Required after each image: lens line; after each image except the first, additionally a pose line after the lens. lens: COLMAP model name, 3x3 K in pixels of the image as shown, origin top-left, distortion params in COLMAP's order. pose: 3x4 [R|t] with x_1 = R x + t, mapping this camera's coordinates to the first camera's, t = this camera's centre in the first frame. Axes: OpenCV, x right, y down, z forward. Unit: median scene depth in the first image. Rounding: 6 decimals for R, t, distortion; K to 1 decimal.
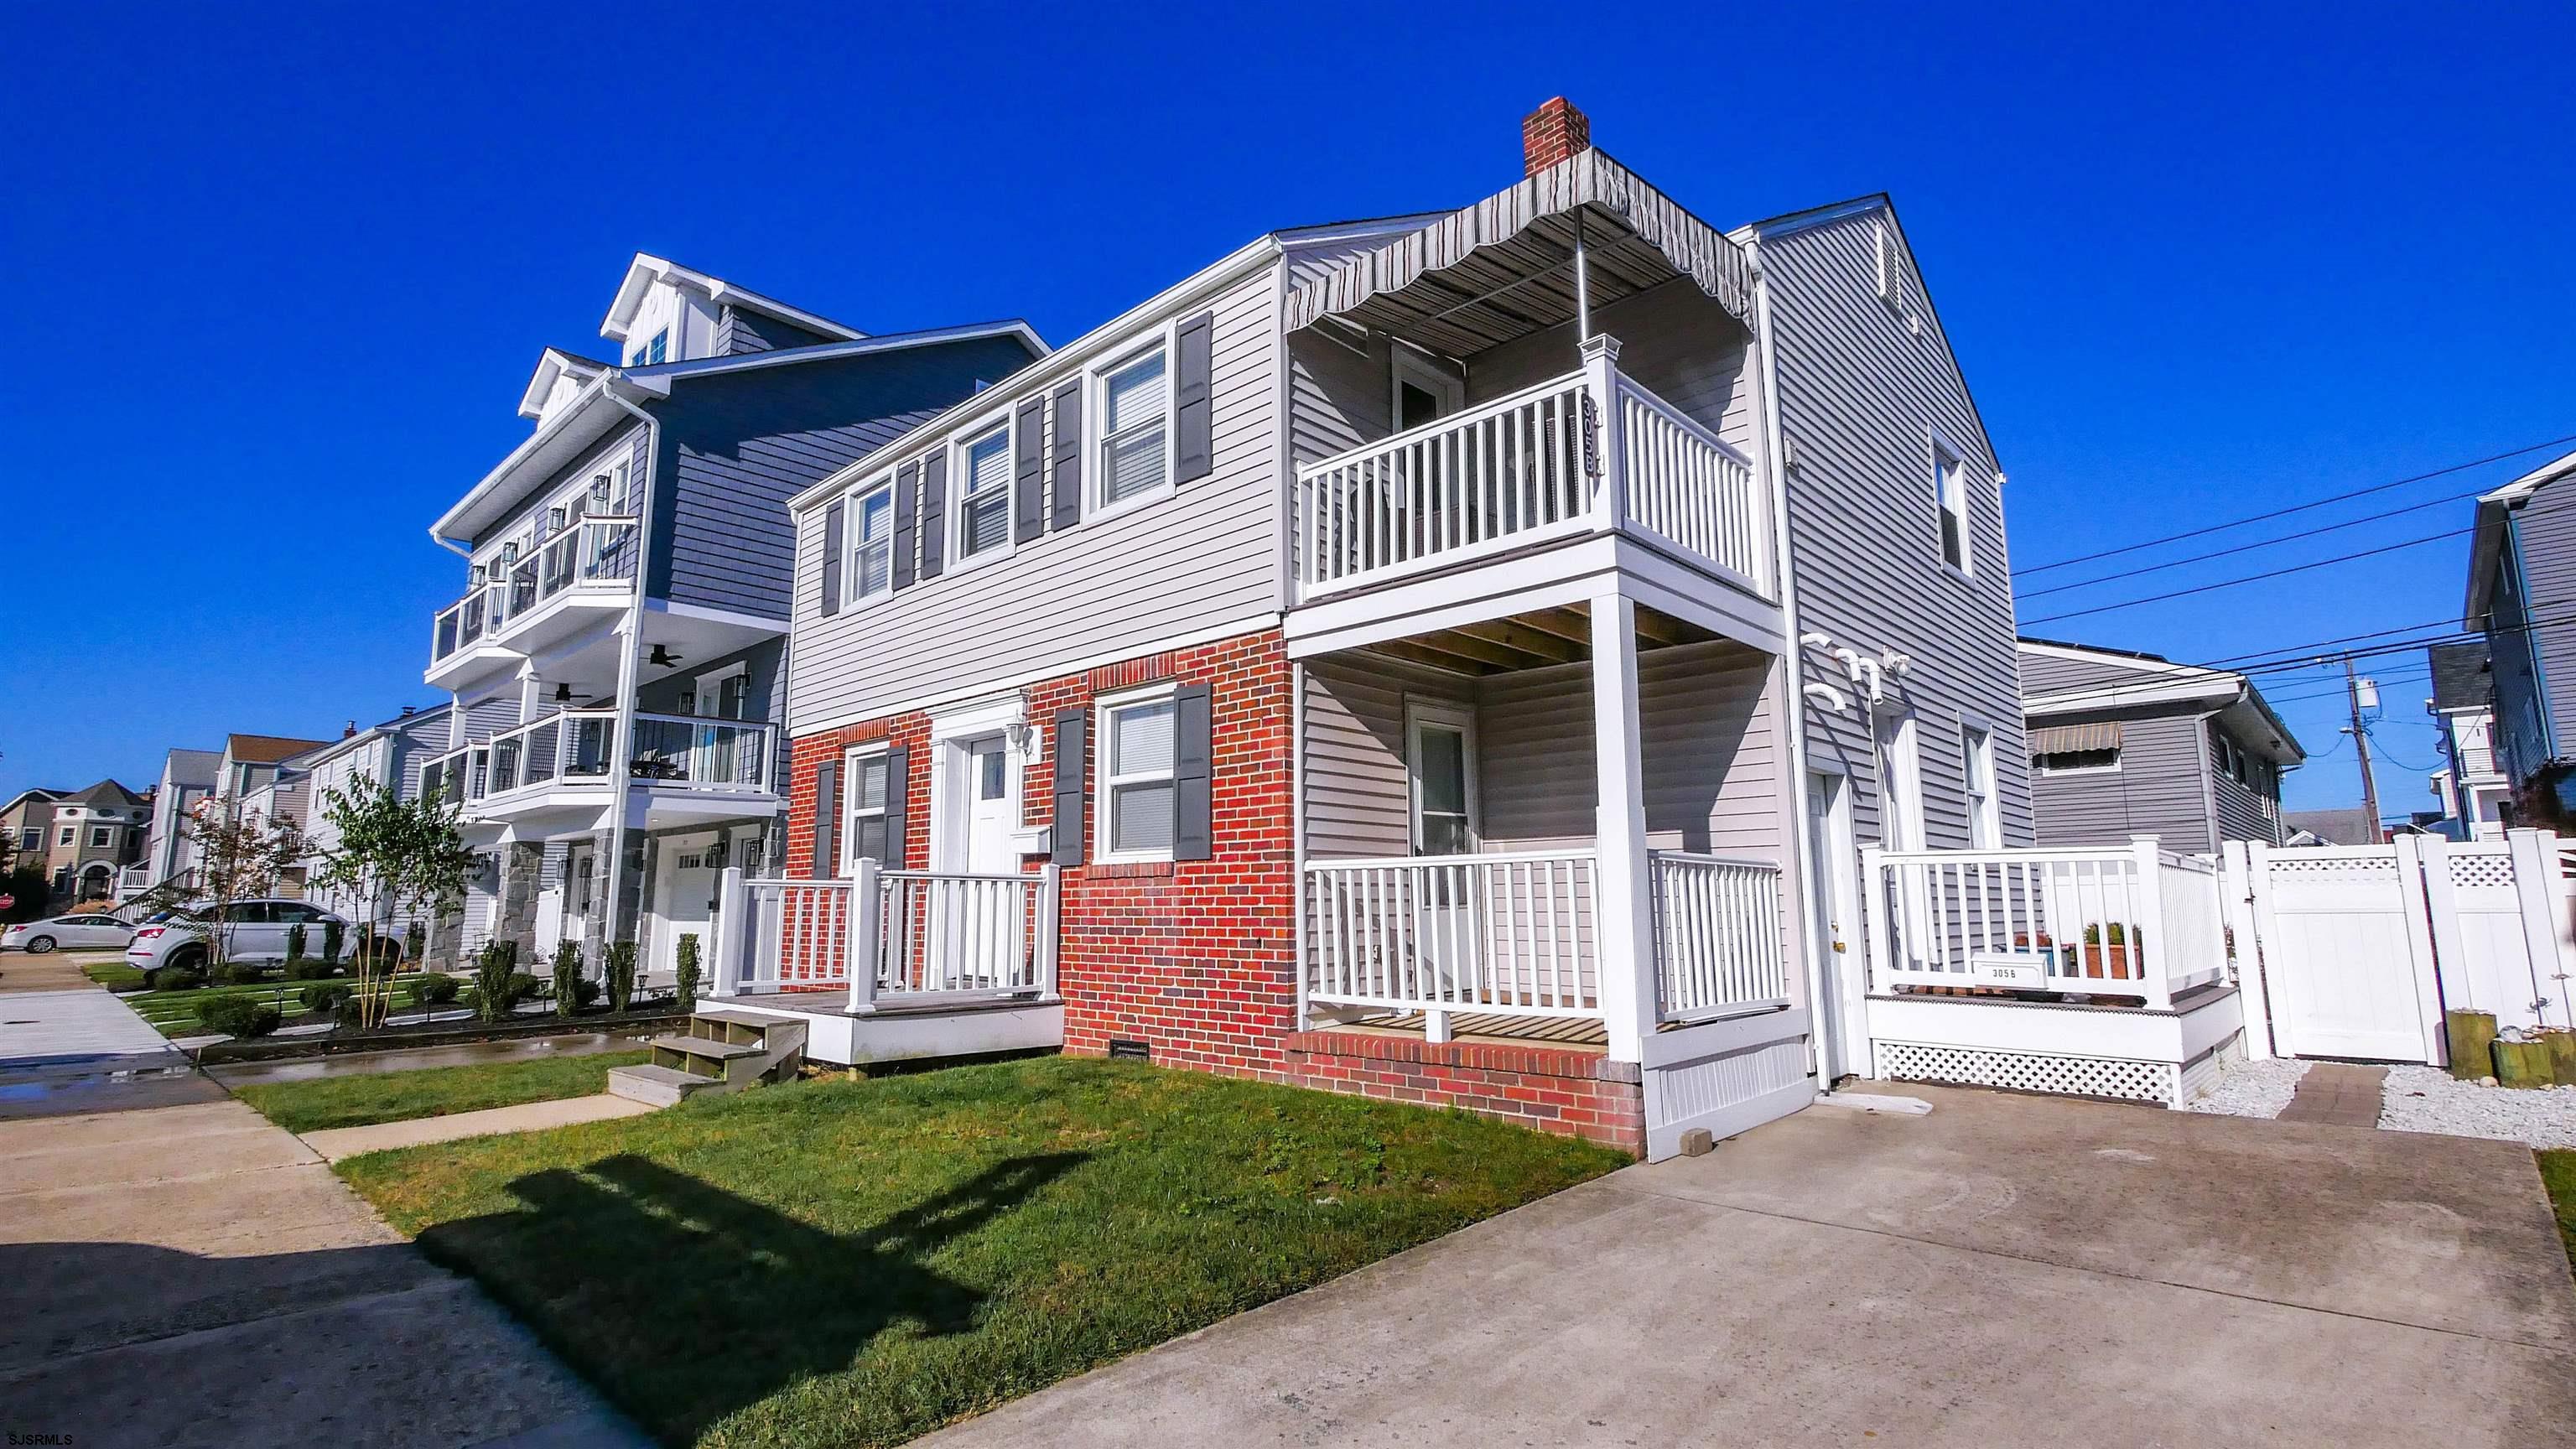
lens RADIAL K [[1189.0, 0, 1288.0], [0, 1189.0, 724.5], [0, 0, 1]] dist [-0.000641, -0.000104]
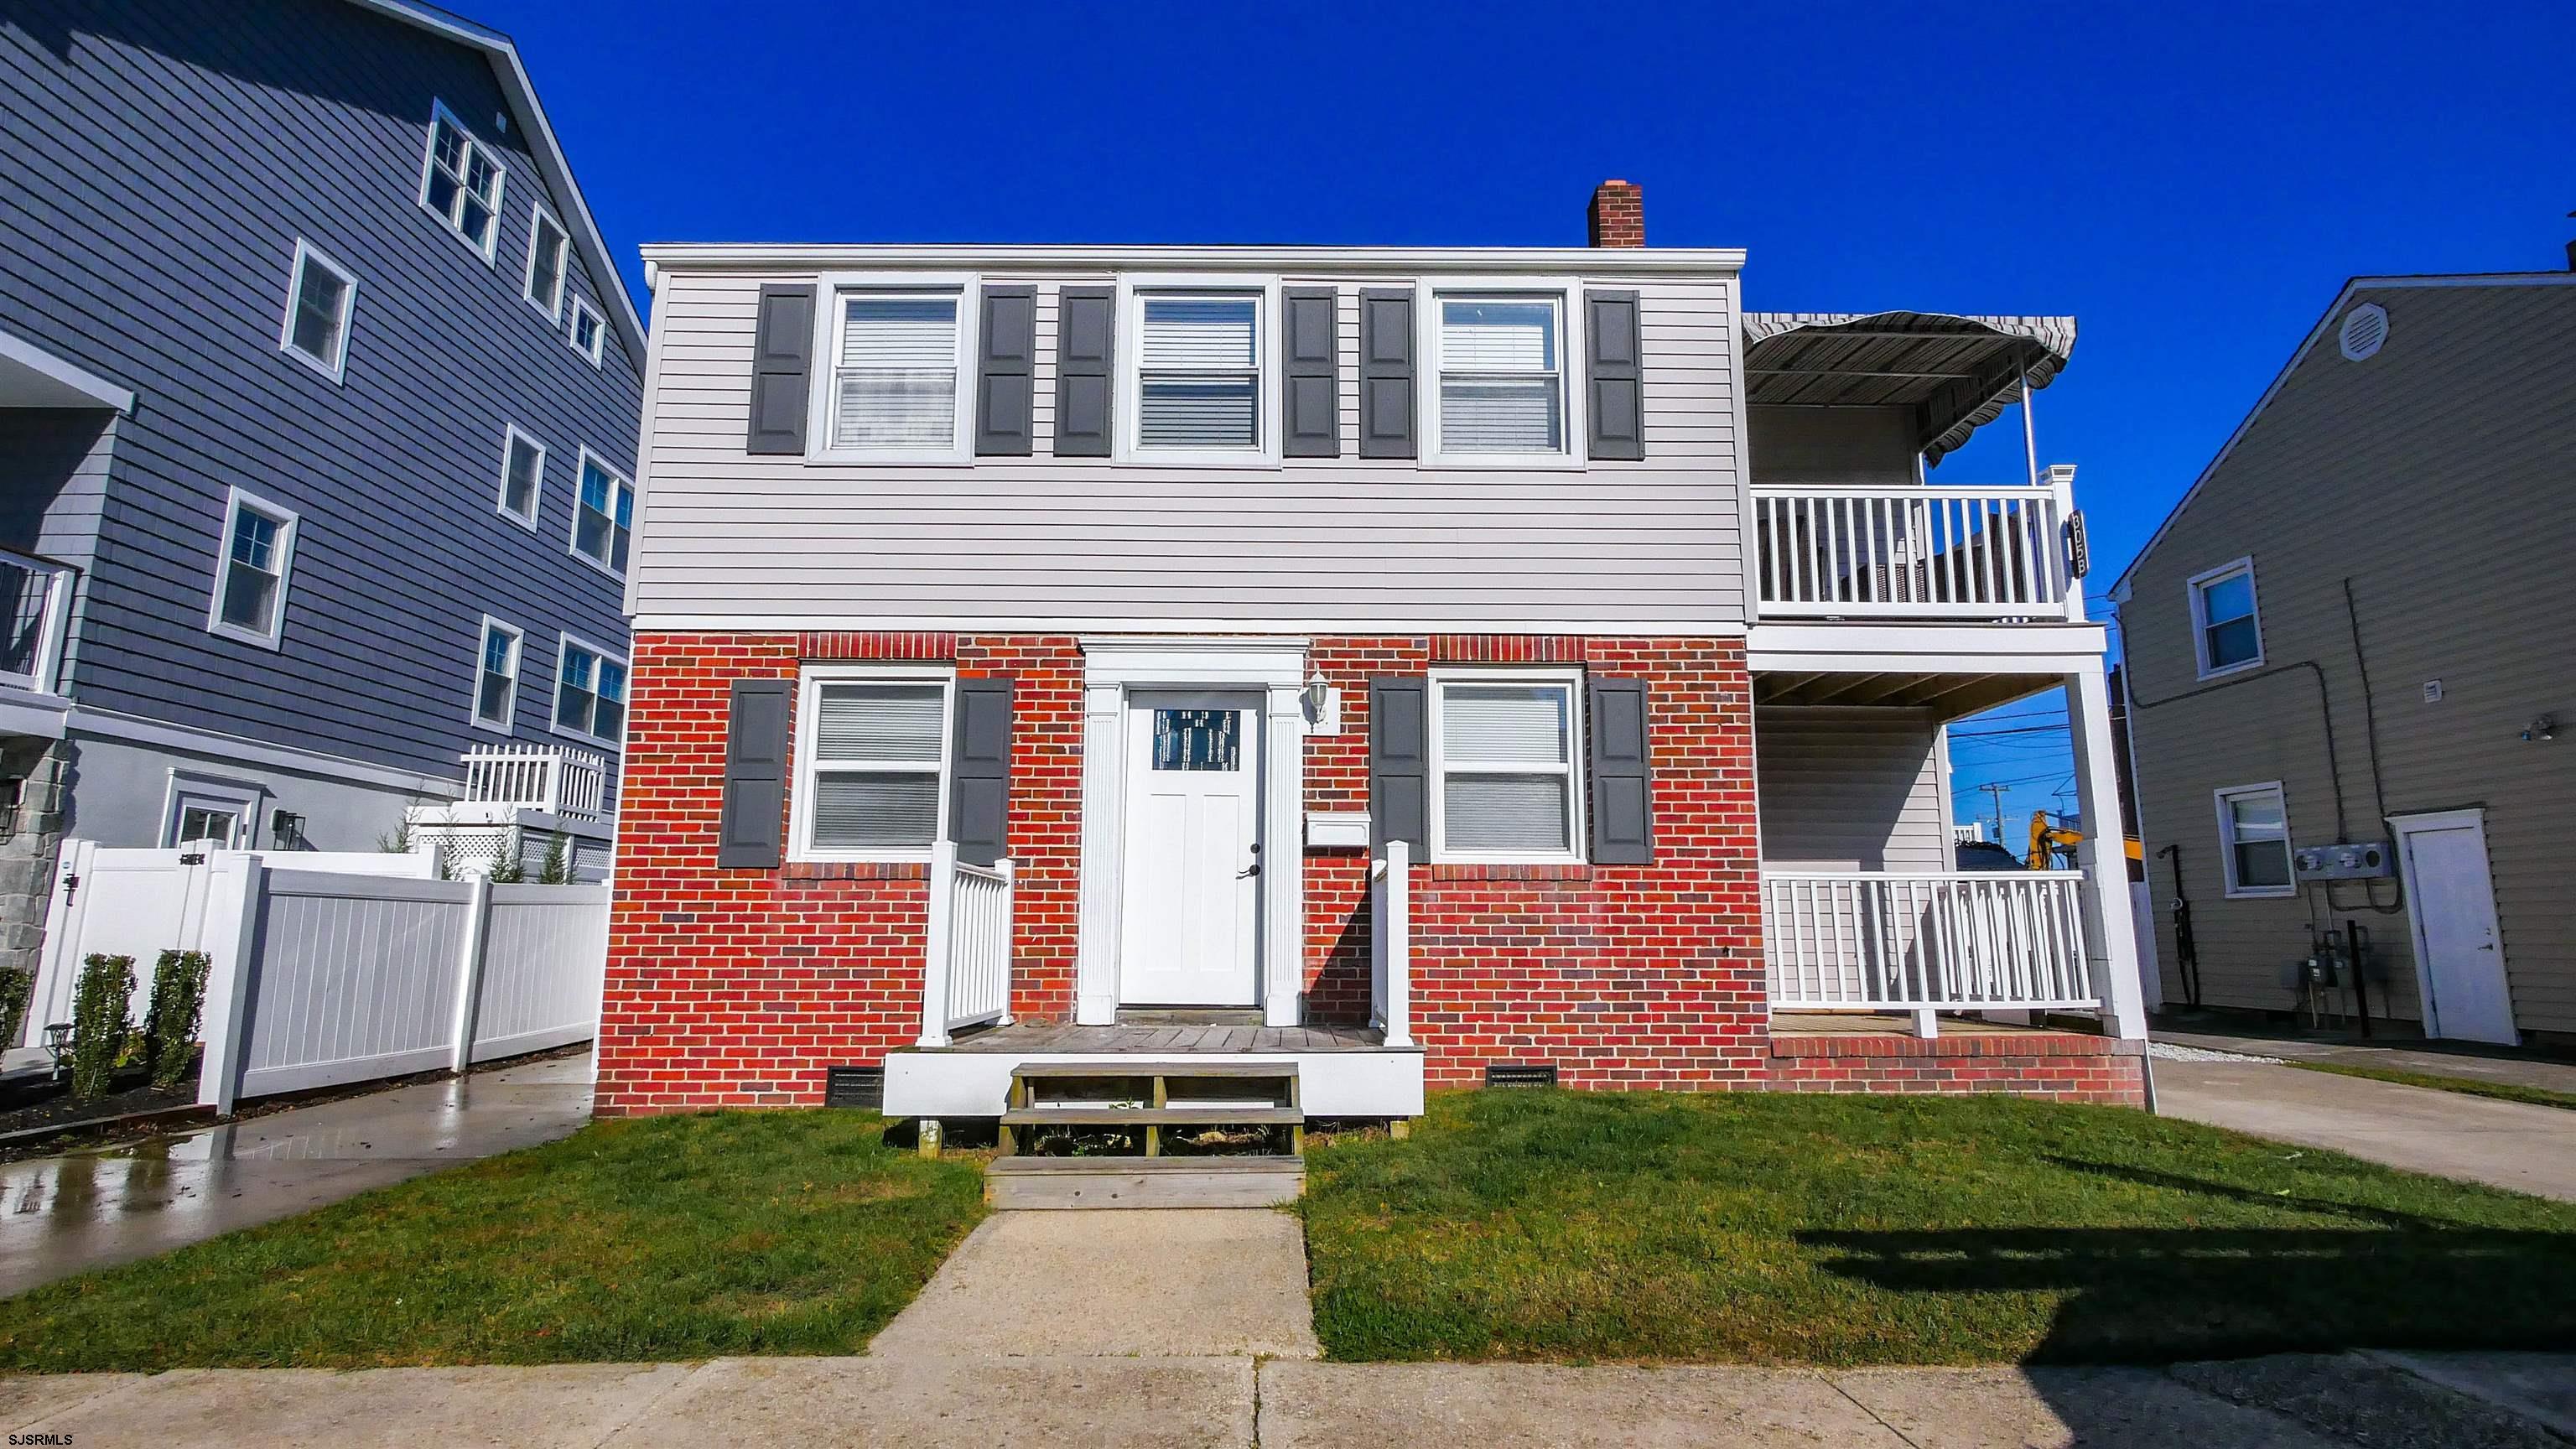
lens RADIAL K [[1258.1, 0, 1288.0], [0, 1258.1, 724.5], [0, 0, 1]] dist [0.008676, 0.000224]
pose [[0.710874, 0.122759, 0.692523, -0.920061], [-0.112048, 0.991841, -0.060801, 0.090369], [-0.694336, -0.034374, 0.718829, 0.453468]]
